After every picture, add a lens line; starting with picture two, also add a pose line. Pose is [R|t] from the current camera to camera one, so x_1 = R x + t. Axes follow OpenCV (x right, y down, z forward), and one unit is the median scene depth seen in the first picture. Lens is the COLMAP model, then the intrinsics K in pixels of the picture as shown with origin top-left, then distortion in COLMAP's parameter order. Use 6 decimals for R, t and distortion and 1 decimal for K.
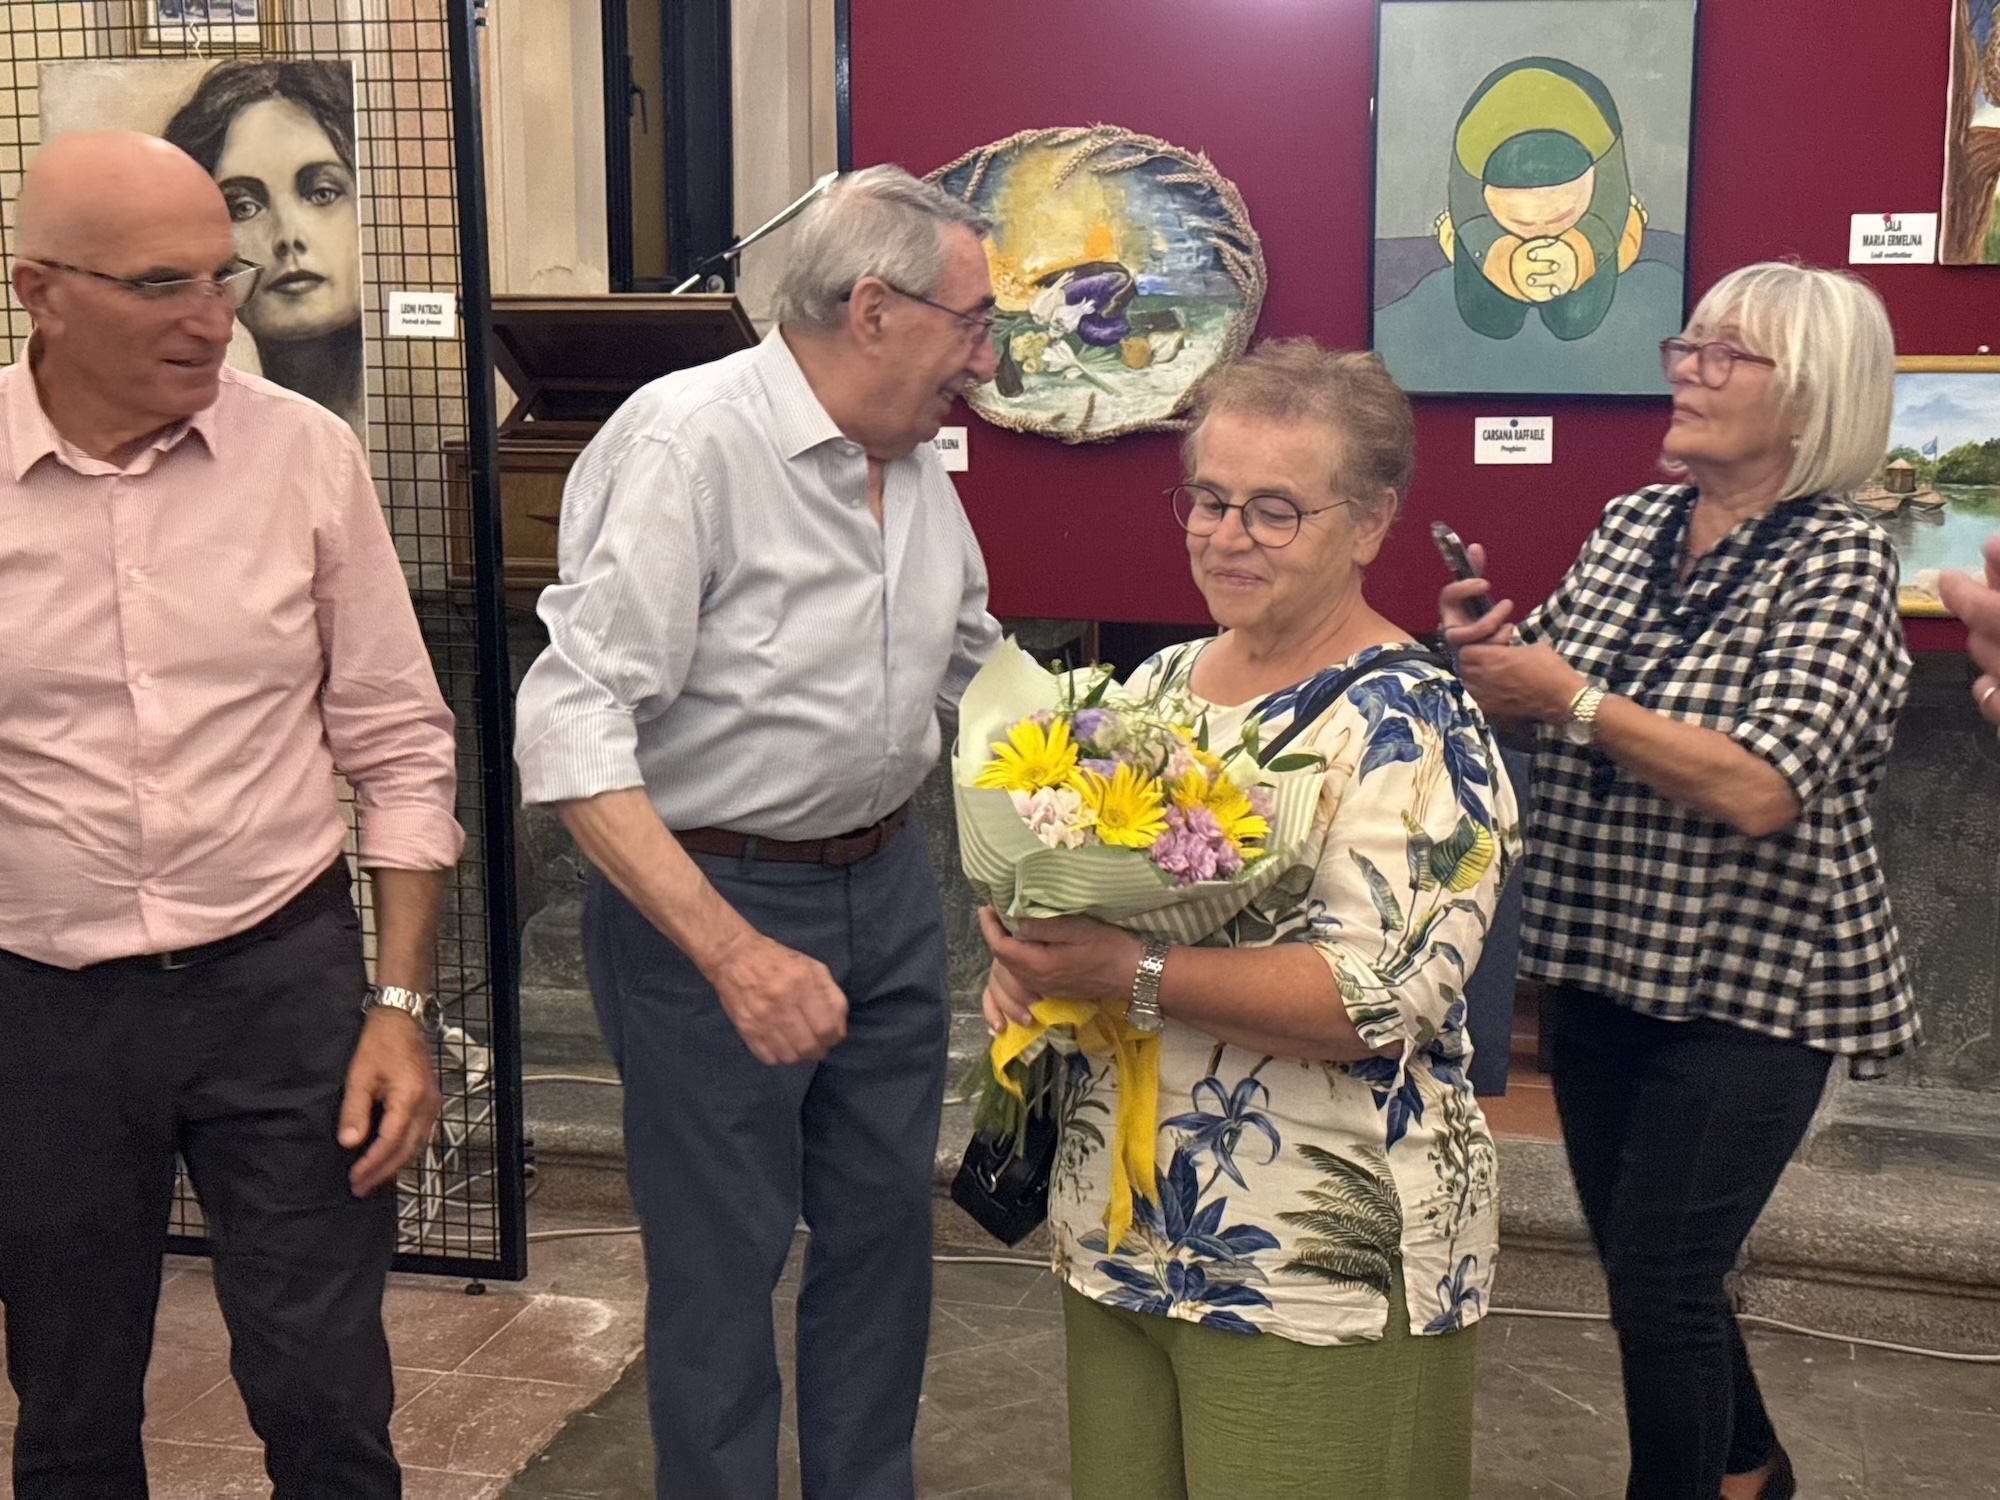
lens RADIAL K [[2813.1, 0, 1019.6], [0, 2813.1, 745.4], [0, 0, 1]] dist [0.230263, -0.570396]
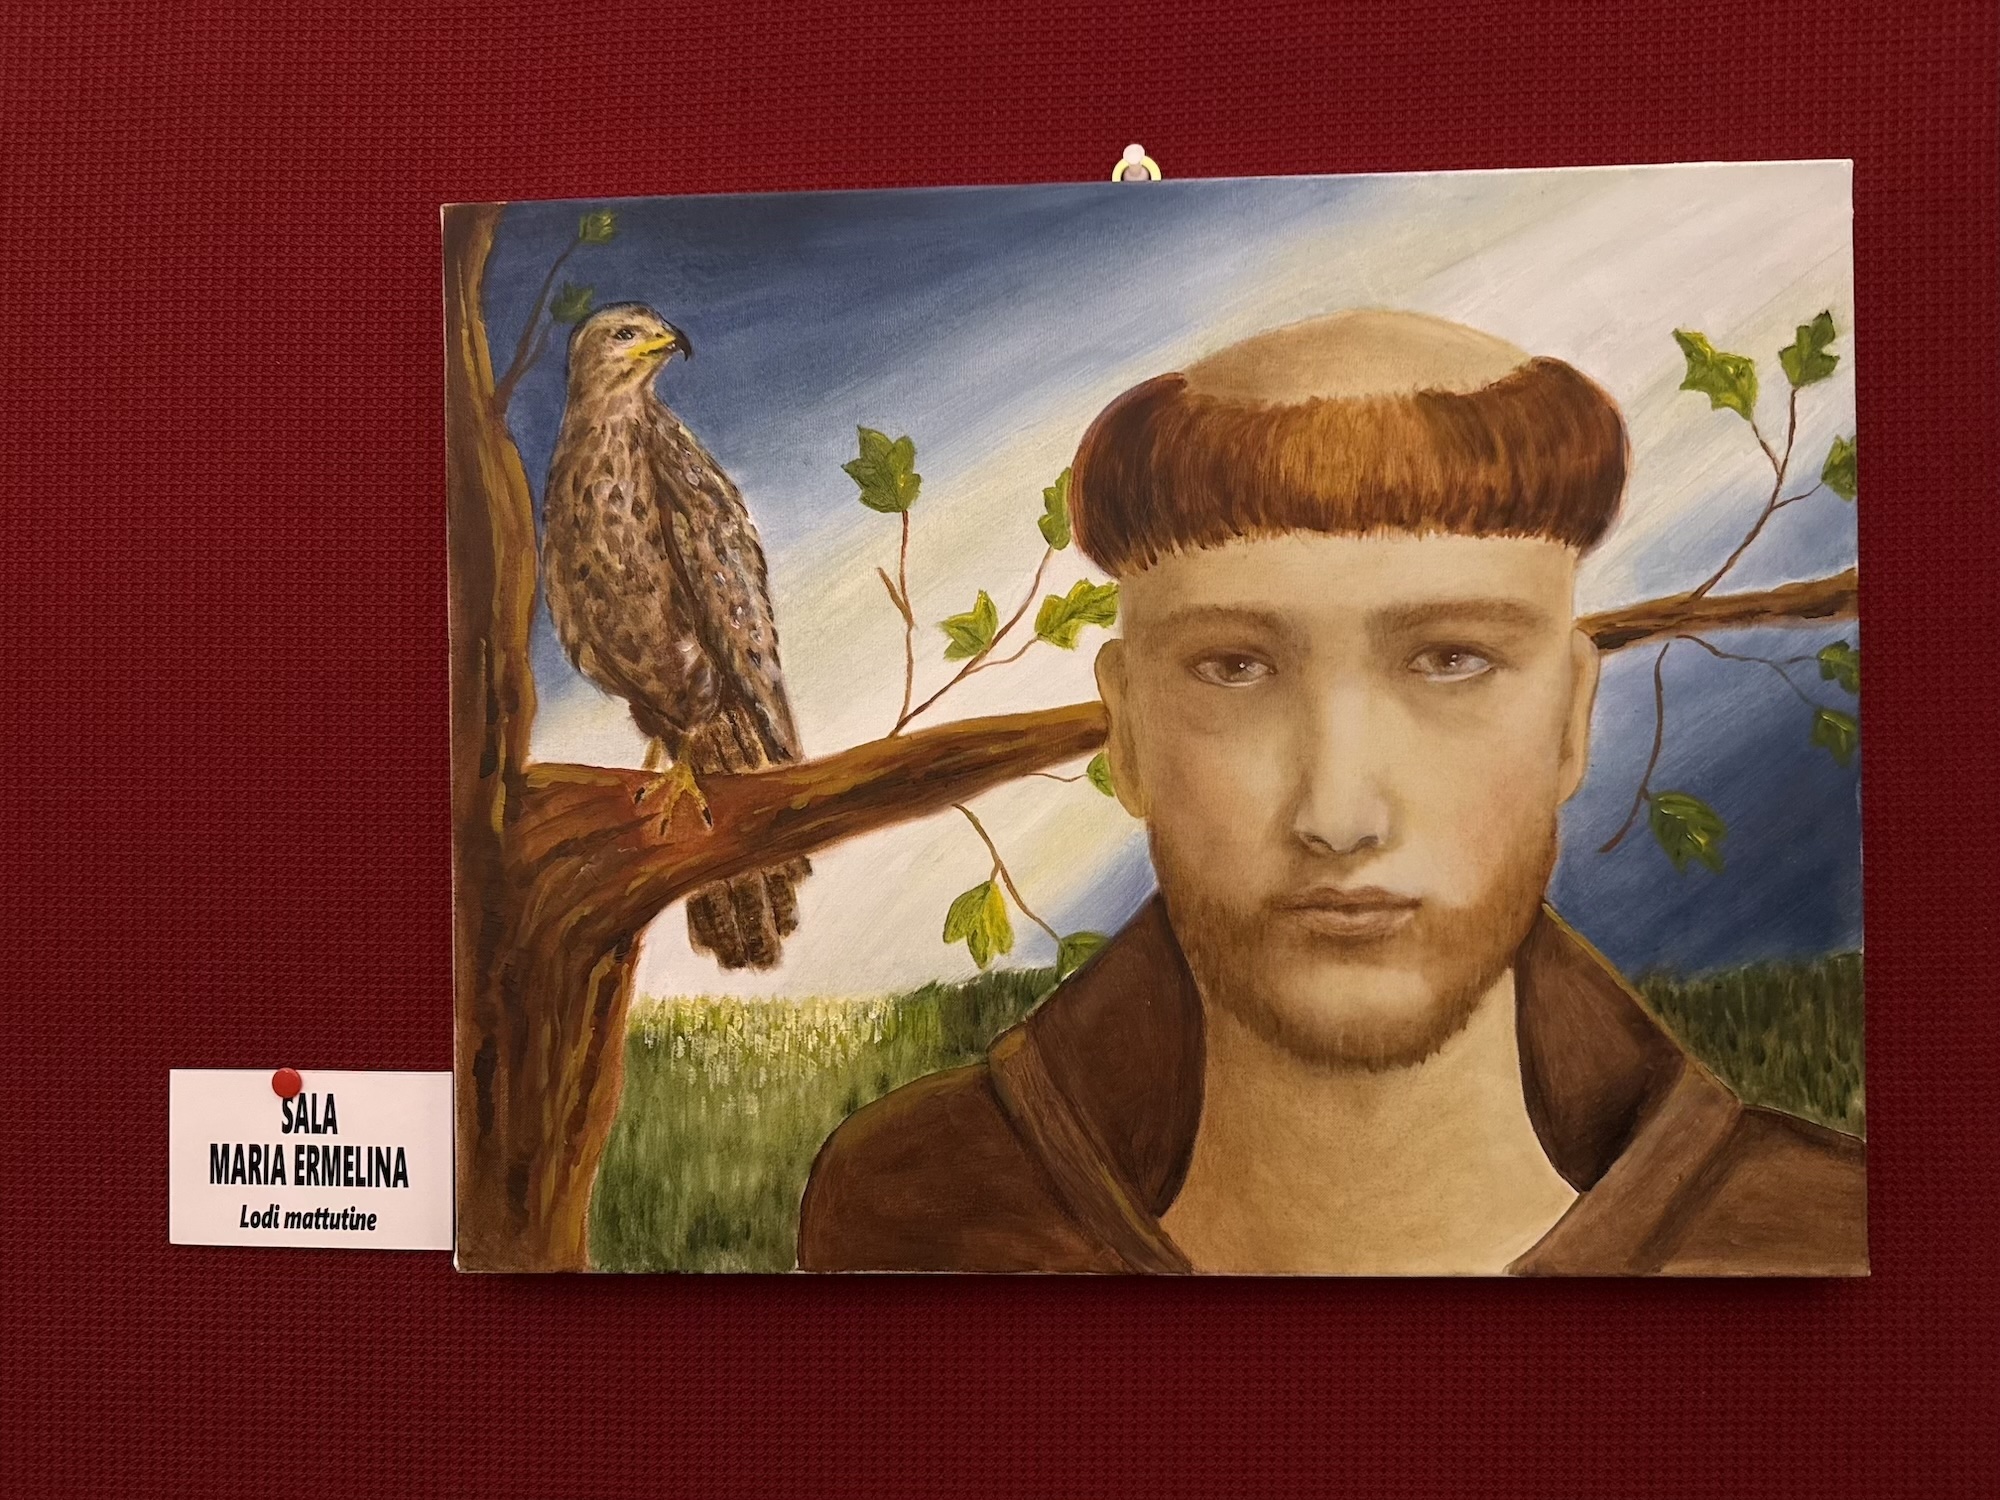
lens RADIAL K [[1408.7, 0, 989.4], [0, 1408.7, 759.8], [0, 0, 1]] dist [0.143768, -0.255712]
pose [[0.976668, -0.004987, 0.214695, 0.315908], [0.042936, 0.984080, -0.172462, -0.175354], [-0.210417, 0.177656, 0.961334, 0.792630]]
